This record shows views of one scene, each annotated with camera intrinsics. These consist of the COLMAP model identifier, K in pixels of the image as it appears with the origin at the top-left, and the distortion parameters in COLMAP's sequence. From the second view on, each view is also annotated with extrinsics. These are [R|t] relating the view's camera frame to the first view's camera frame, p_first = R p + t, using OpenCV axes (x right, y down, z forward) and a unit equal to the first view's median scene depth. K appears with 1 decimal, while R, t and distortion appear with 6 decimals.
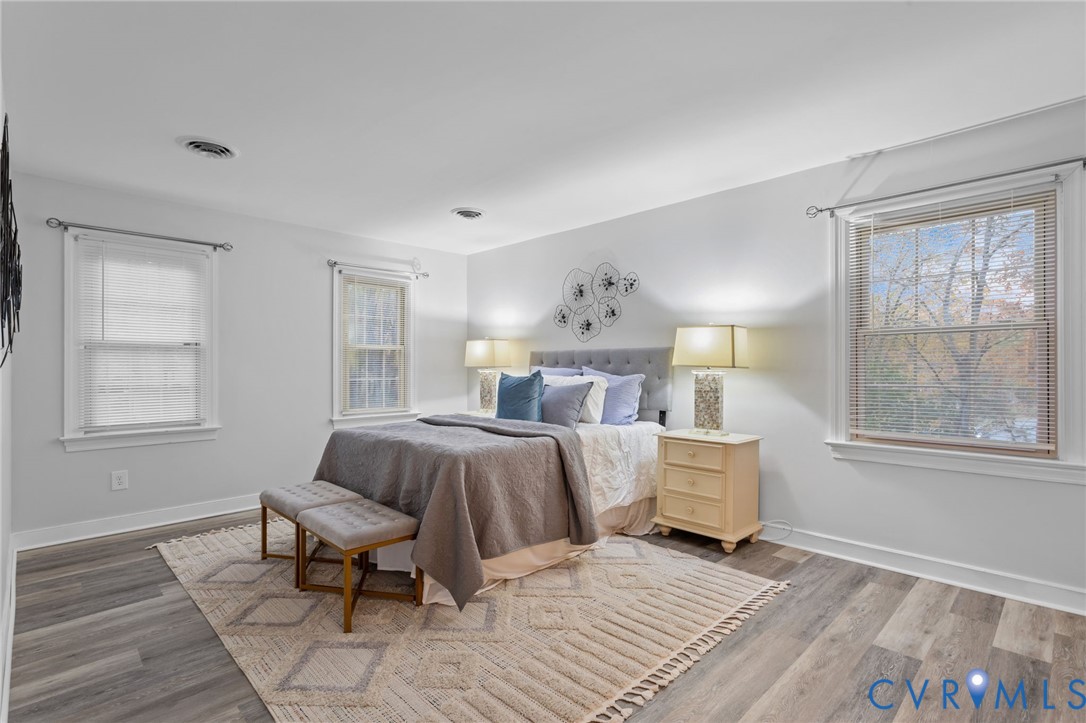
lens RADIAL K [[516.9, 0, 541.8], [0, 516.9, 364.5], [0, 0, 1]] dist [0.003414, 0.000675]
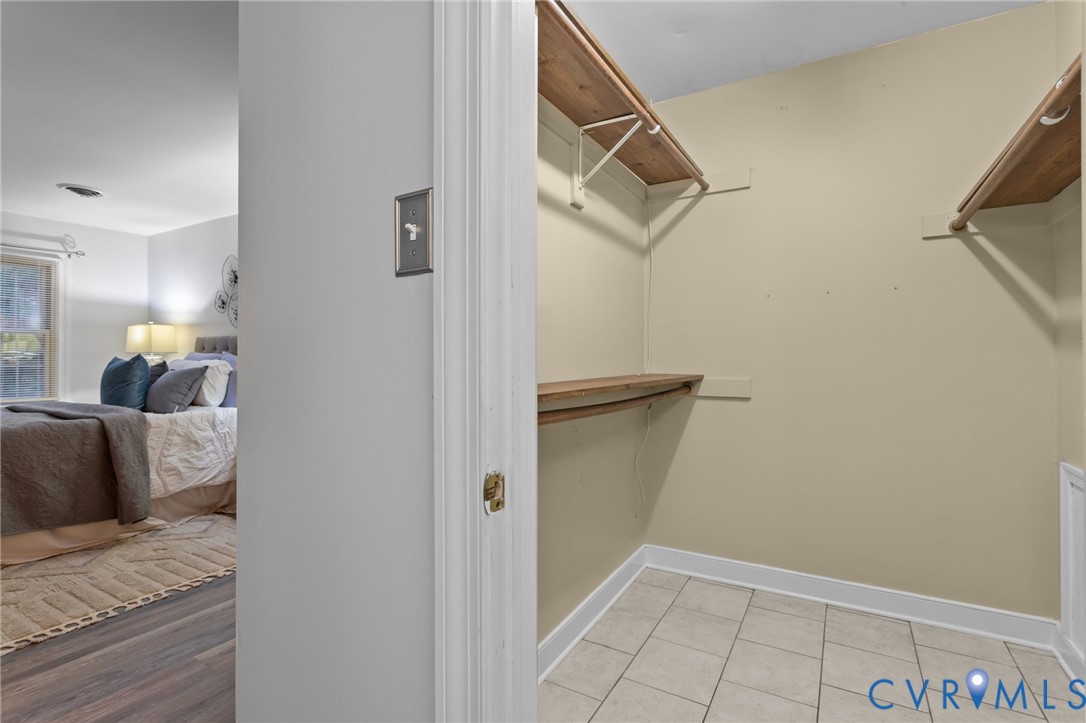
lens RADIAL K [[511.3, 0, 542.5], [0, 511.3, 355.4], [0, 0, 1]] dist [0.000731, -0.000486]
pose [[0.965802, 0.002461, 0.259270, 0.523200], [-0.000901, 0.999981, -0.006136, 0.020844], [-0.259280, 0.005692, 0.965785, -0.154135]]
